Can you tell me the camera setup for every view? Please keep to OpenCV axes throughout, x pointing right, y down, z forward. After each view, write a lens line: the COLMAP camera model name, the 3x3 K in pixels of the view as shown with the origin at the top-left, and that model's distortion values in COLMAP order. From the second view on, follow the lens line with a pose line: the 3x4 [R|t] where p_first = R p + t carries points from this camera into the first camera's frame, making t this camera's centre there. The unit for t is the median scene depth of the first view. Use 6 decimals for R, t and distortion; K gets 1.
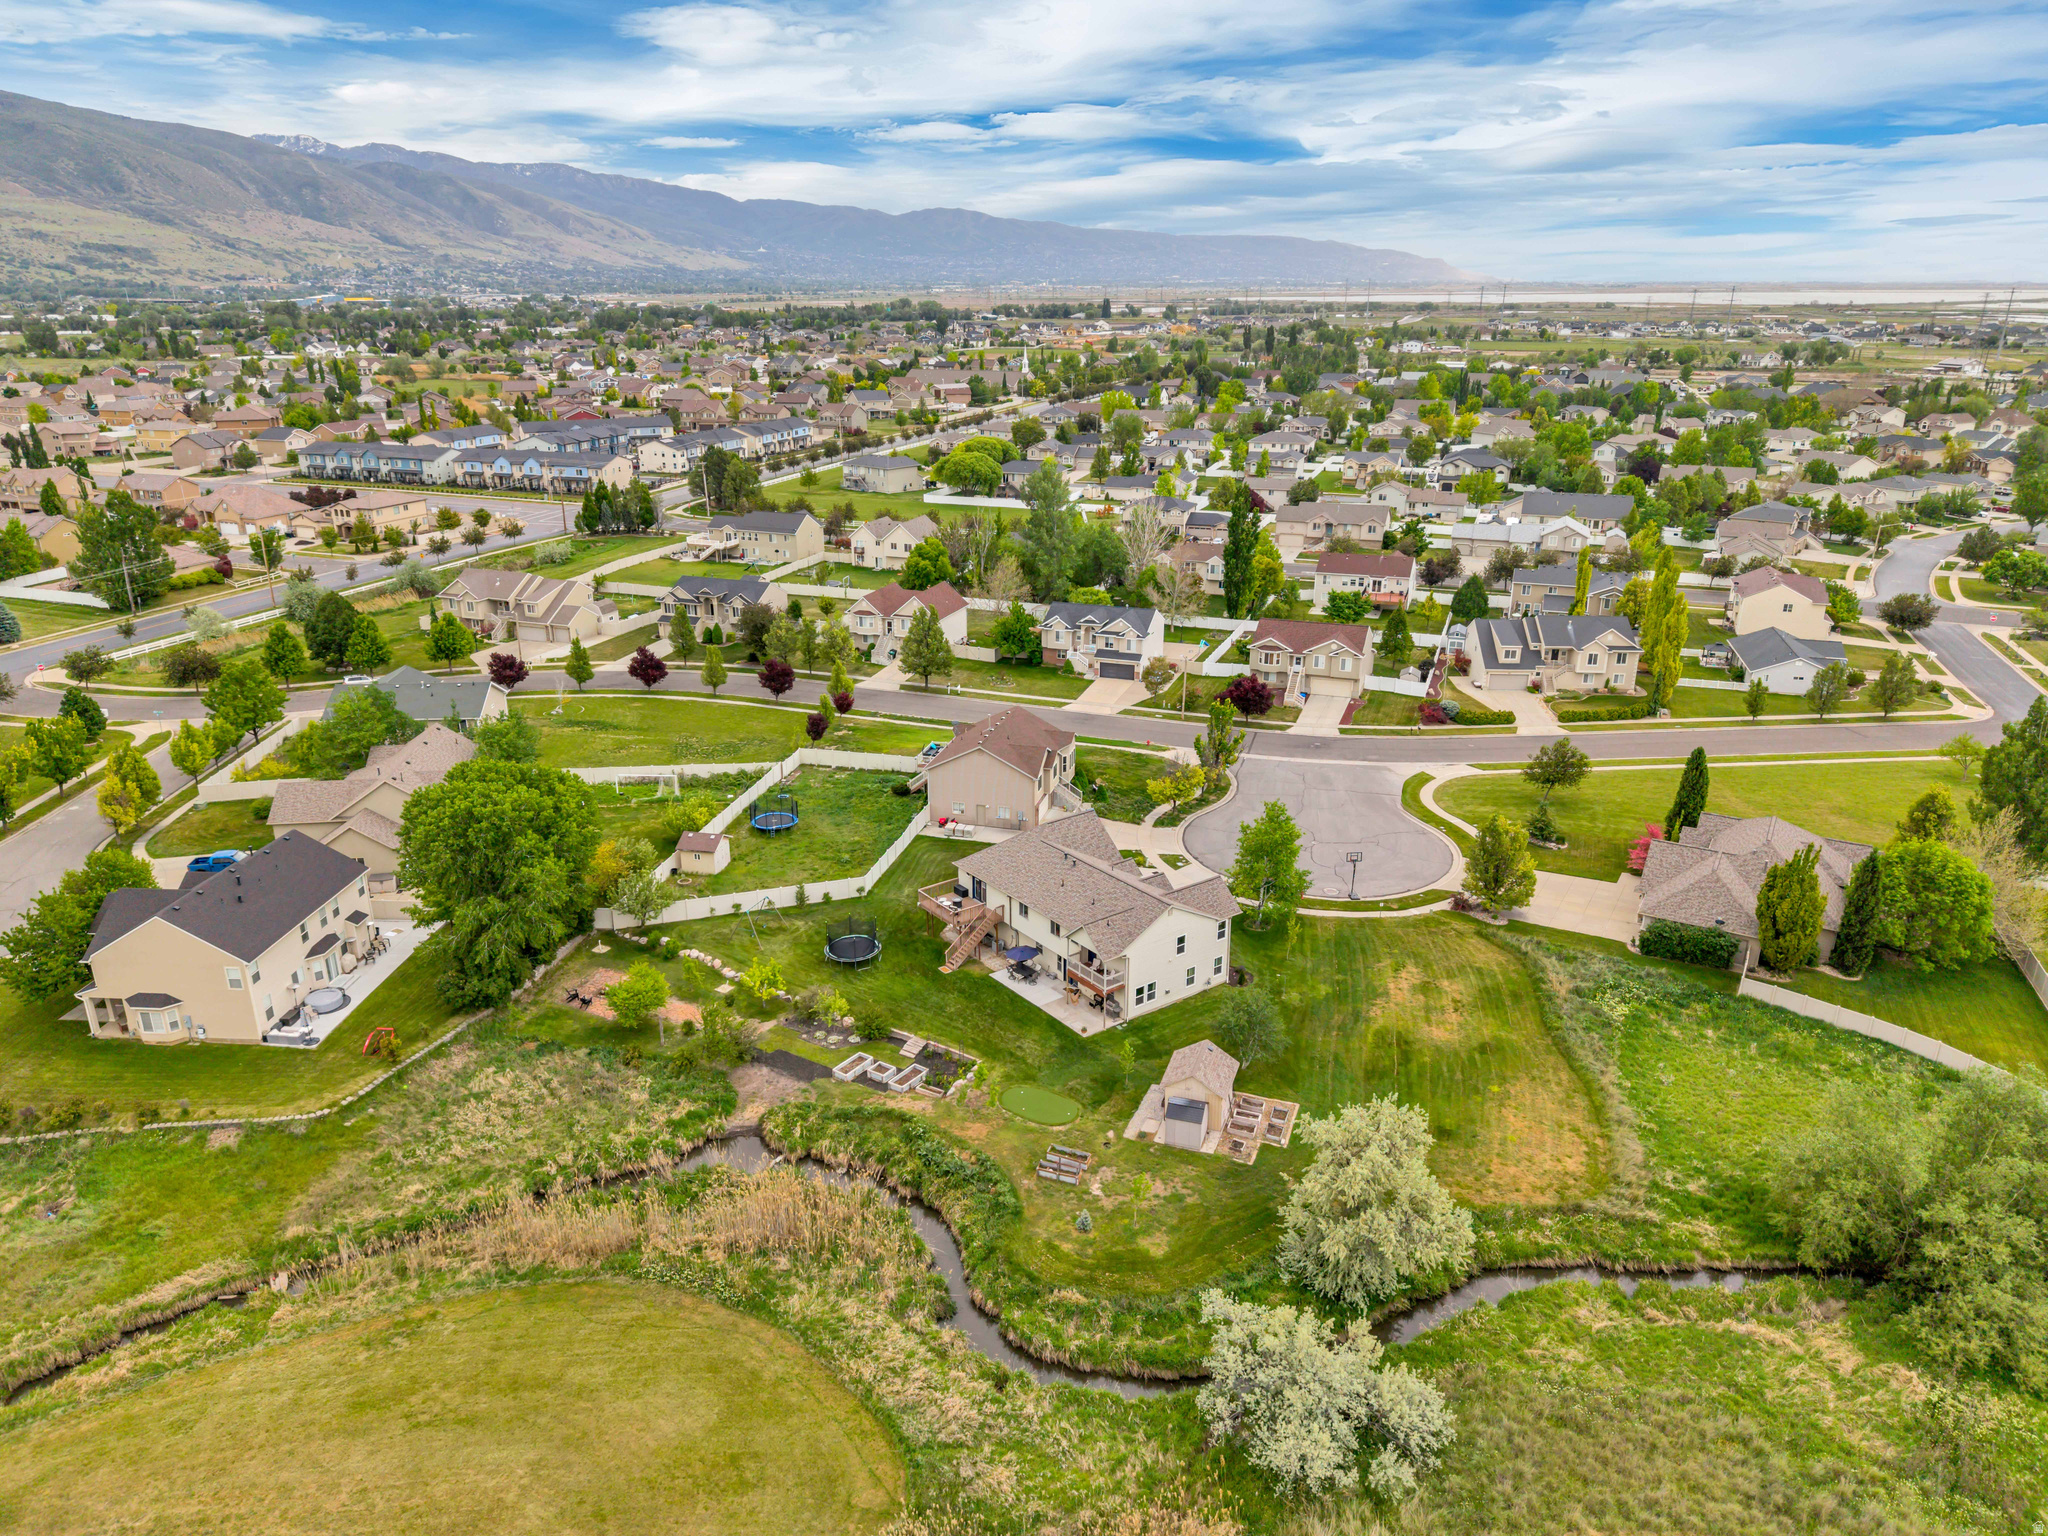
lens RADIAL K [[1384.8, 0, 1017.9], [0, 1384.8, 748.1], [0, 0, 1]] dist [0.041001, -0.045450]
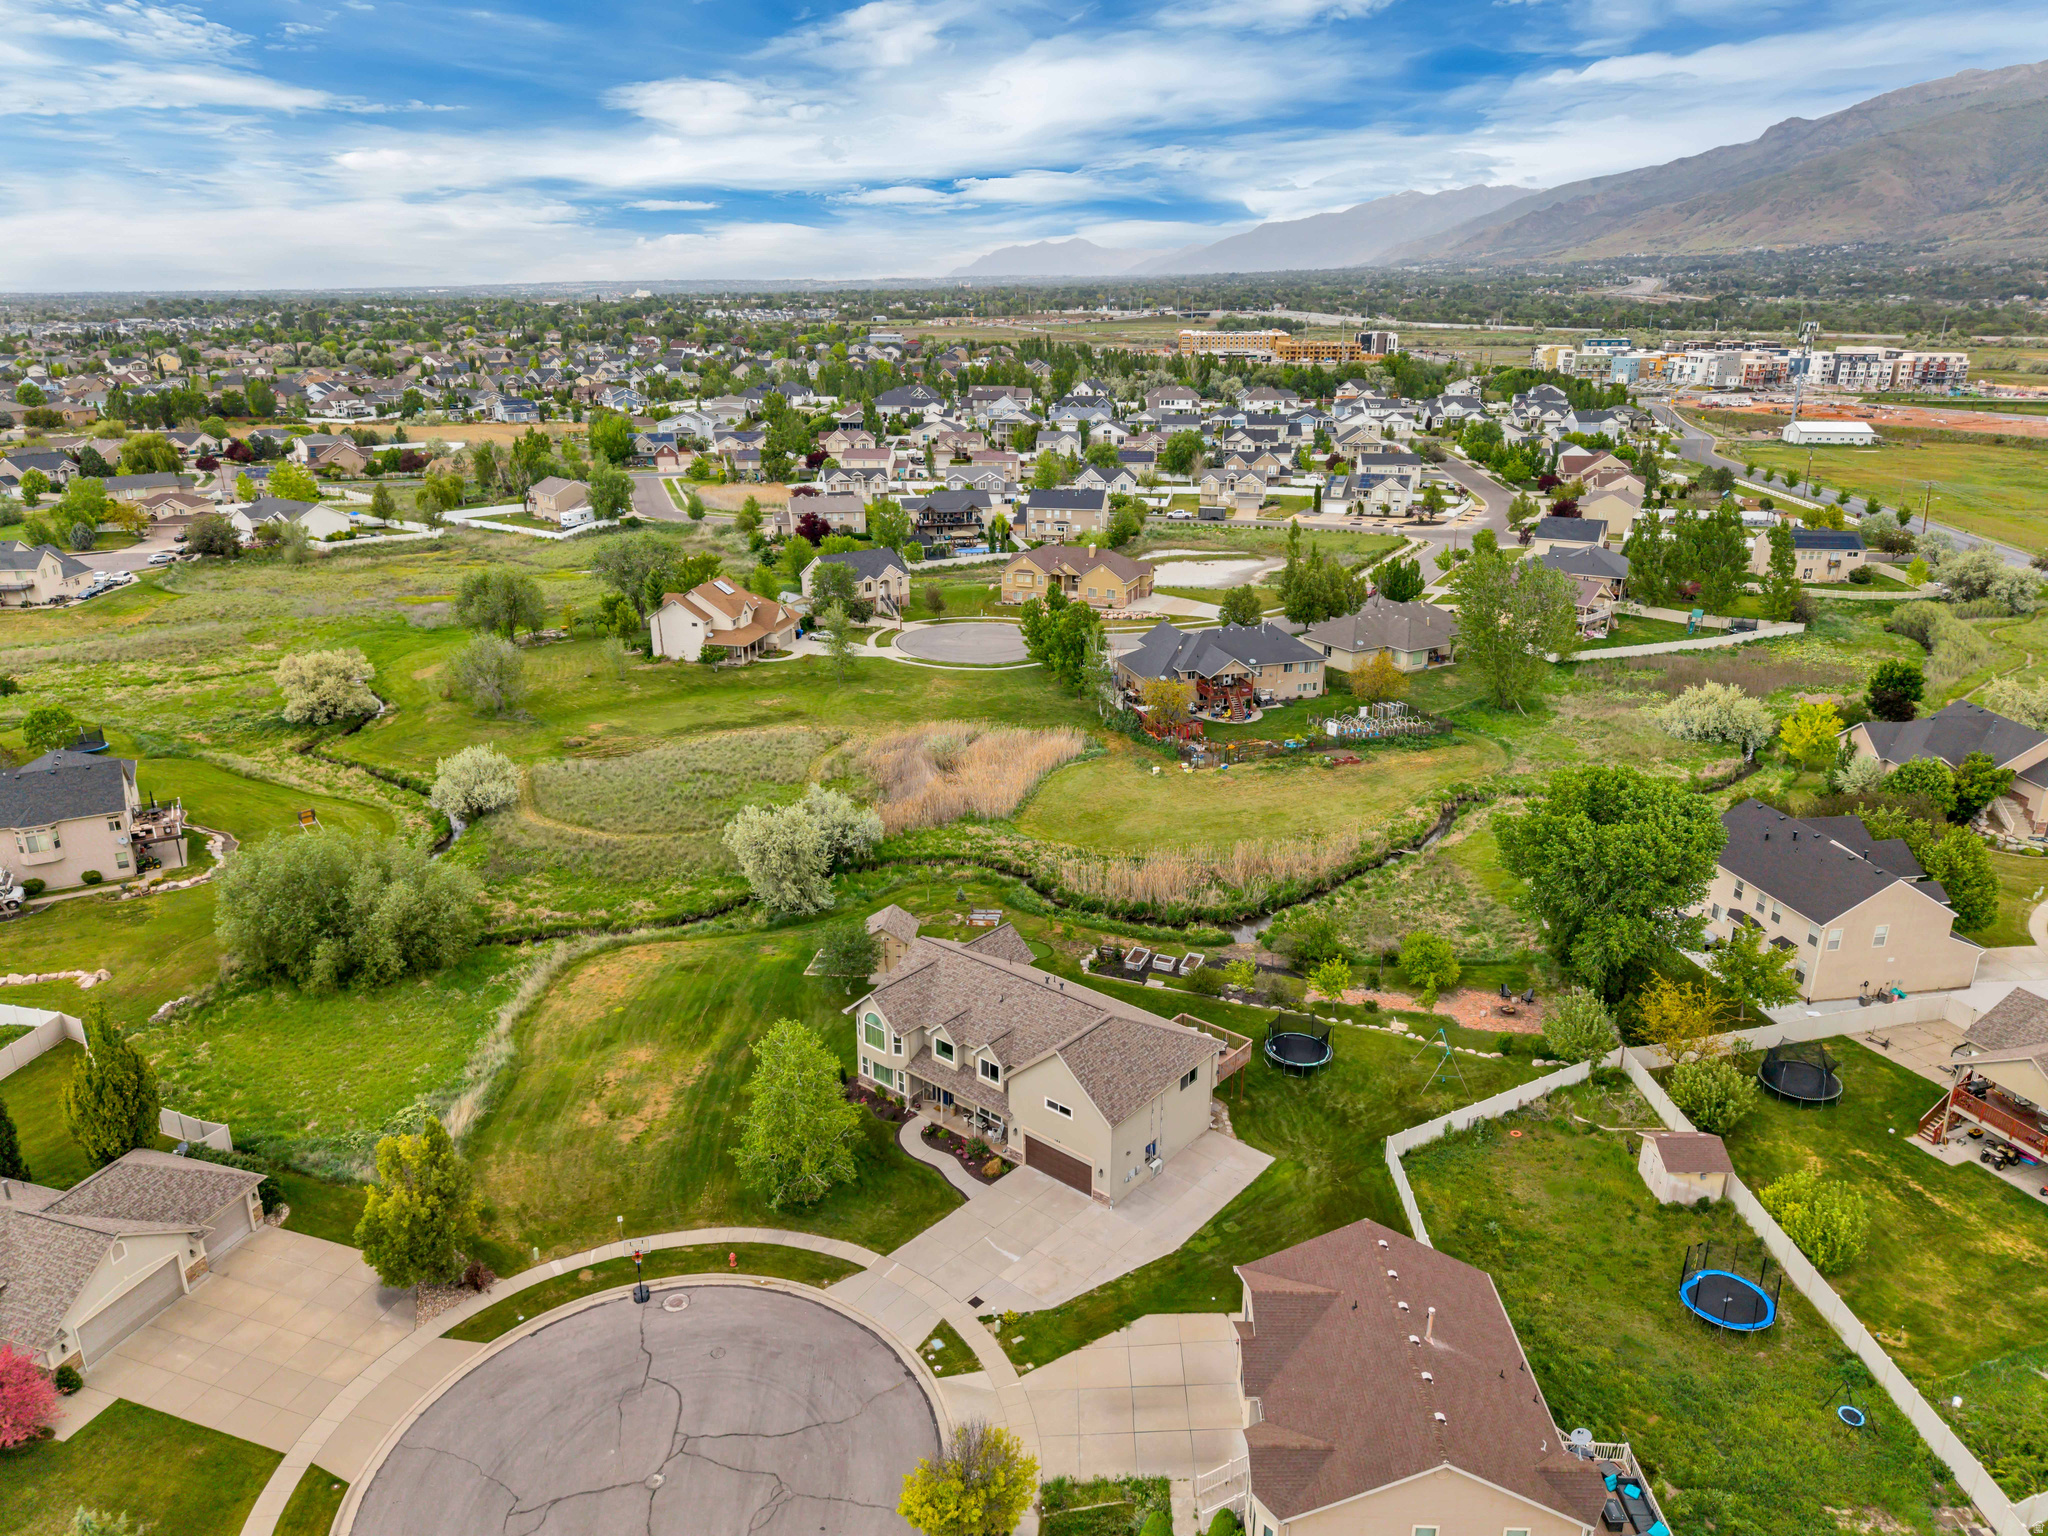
lens RADIAL K [[1384.8, 0, 1017.9], [0, 1384.8, 748.1], [0, 0, 1]] dist [0.041001, -0.045450]
pose [[-0.973084, 0.077882, -0.216892, 0.185862], [-0.066635, 0.805871, 0.588330, -0.420715], [0.220608, 0.586947, -0.778990, 1.292659]]
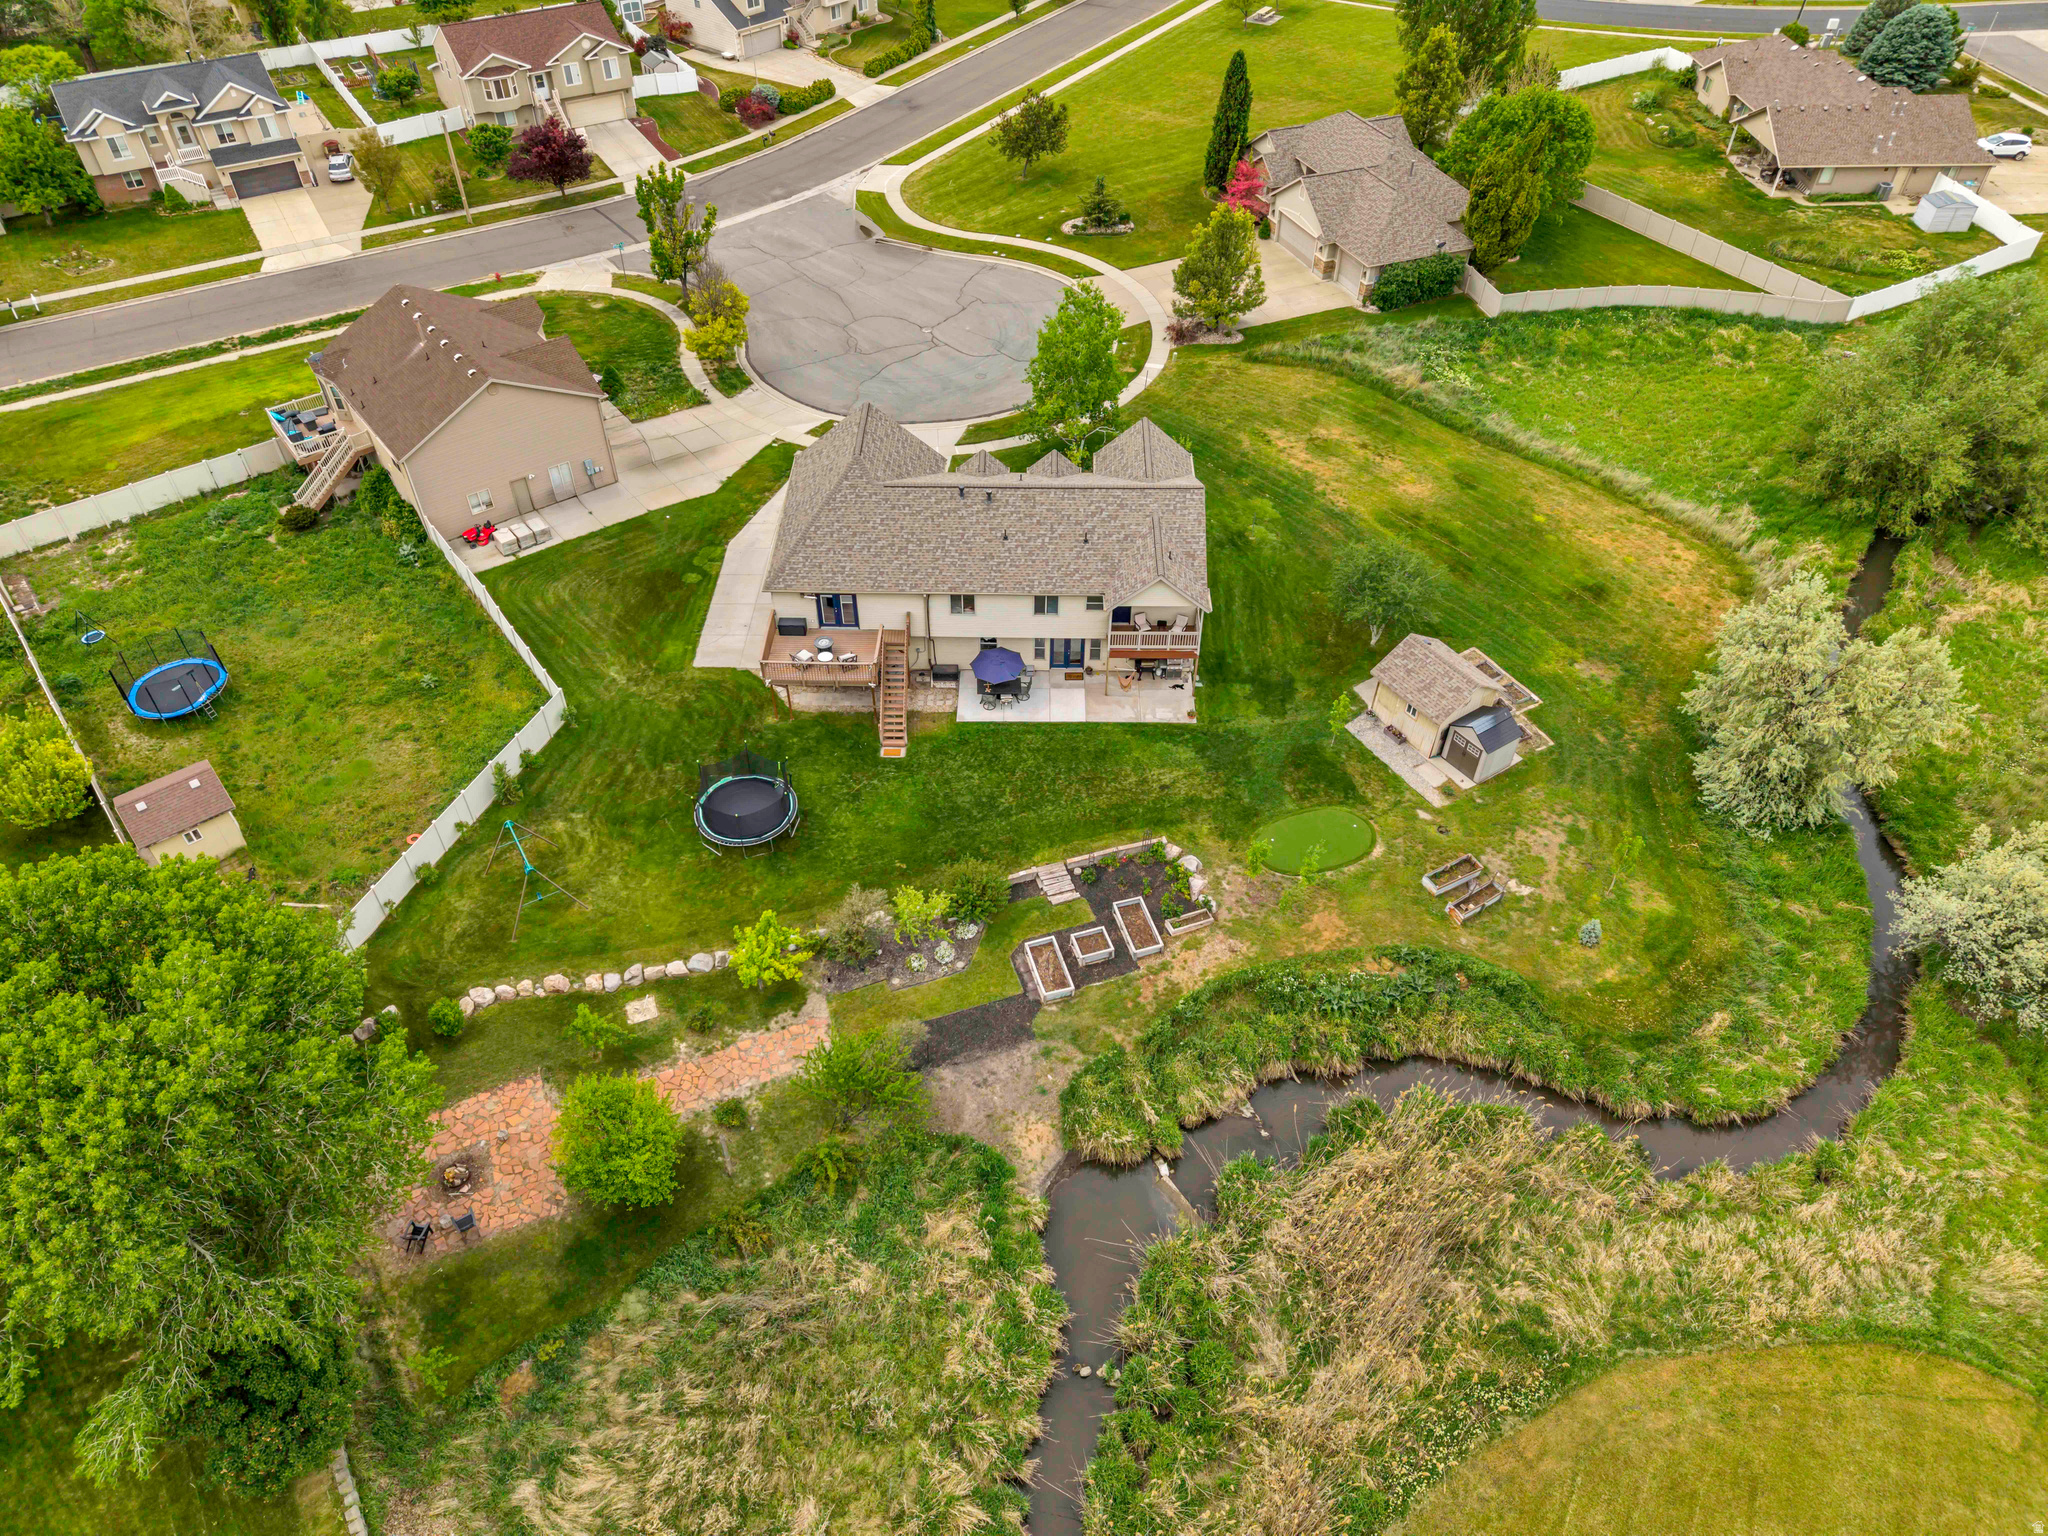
lens RADIAL K [[1398.5, 0, 1020.3], [0, 1398.5, 745.0], [0, 0, 1]] dist [0.016475, -0.015653]
pose [[0.610102, -0.534478, 0.584900, -0.312463], [0.246059, 0.829521, 0.501349, -0.111505], [-0.753147, -0.161954, 0.637606, 0.479964]]
